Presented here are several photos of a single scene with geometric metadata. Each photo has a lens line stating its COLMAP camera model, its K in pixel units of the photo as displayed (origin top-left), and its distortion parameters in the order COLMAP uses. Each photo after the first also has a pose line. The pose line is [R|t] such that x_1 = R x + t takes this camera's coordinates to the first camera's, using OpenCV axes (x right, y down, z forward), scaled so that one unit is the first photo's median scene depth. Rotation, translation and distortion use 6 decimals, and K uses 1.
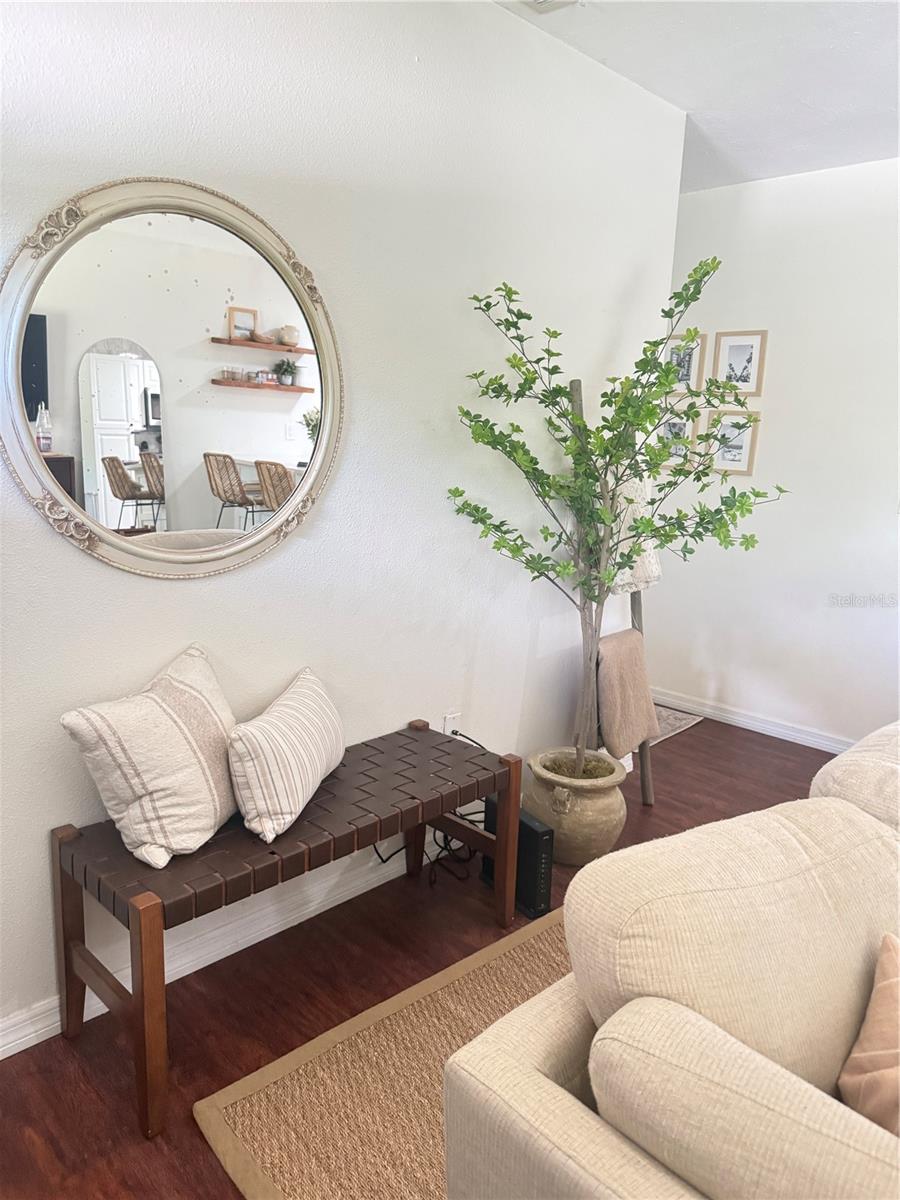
lens RADIAL K [[867.1, 0, 447.6], [0, 867.1, 596.8], [0, 0, 1]] dist [0.079429, -0.106079]
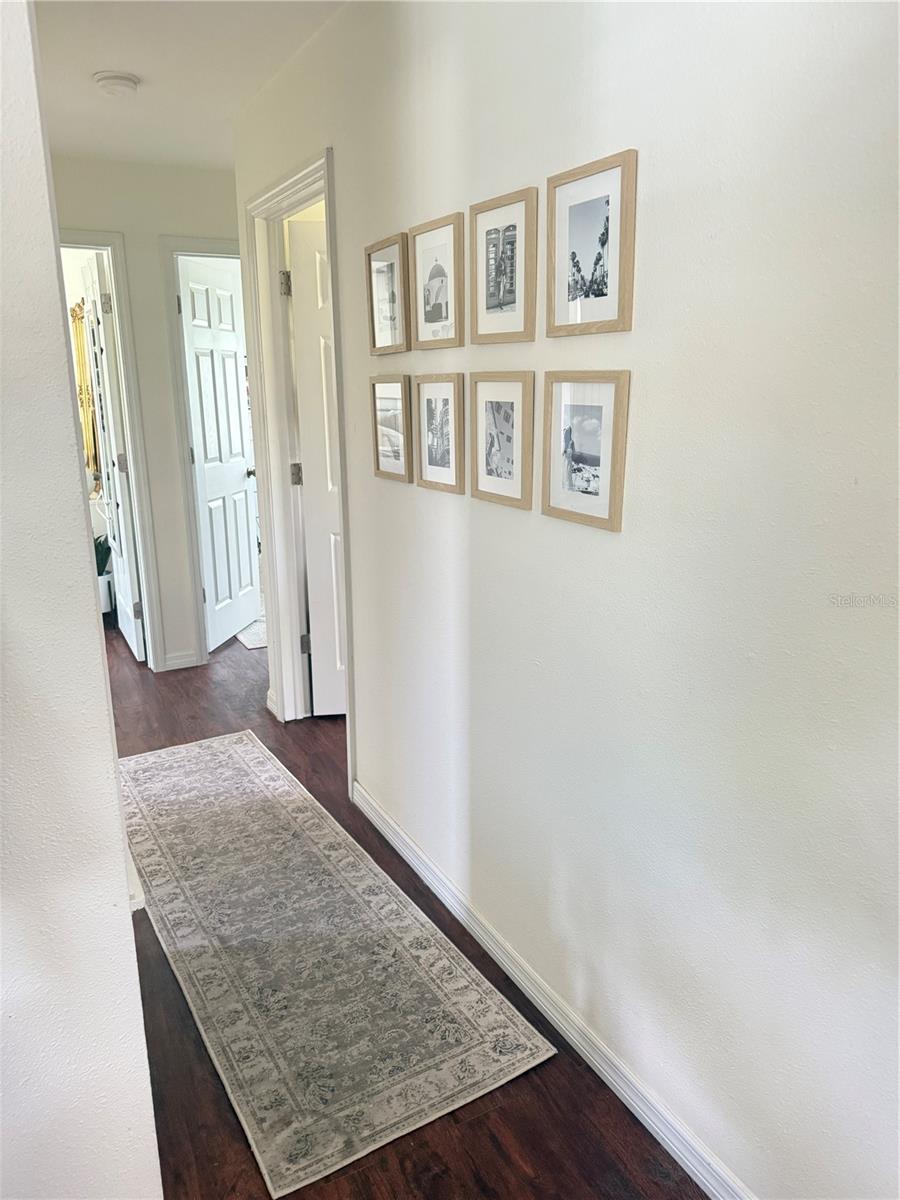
lens RADIAL K [[867.1, 0, 449.9], [0, 867.1, 601.0], [0, 0, 1]] dist [0.079429, -0.106079]
pose [[0.957558, 0.029989, -0.286676, 0.628377], [-0.019440, 0.999028, 0.039573, -0.195064], [0.287584, -0.032321, 0.957210, 0.956945]]
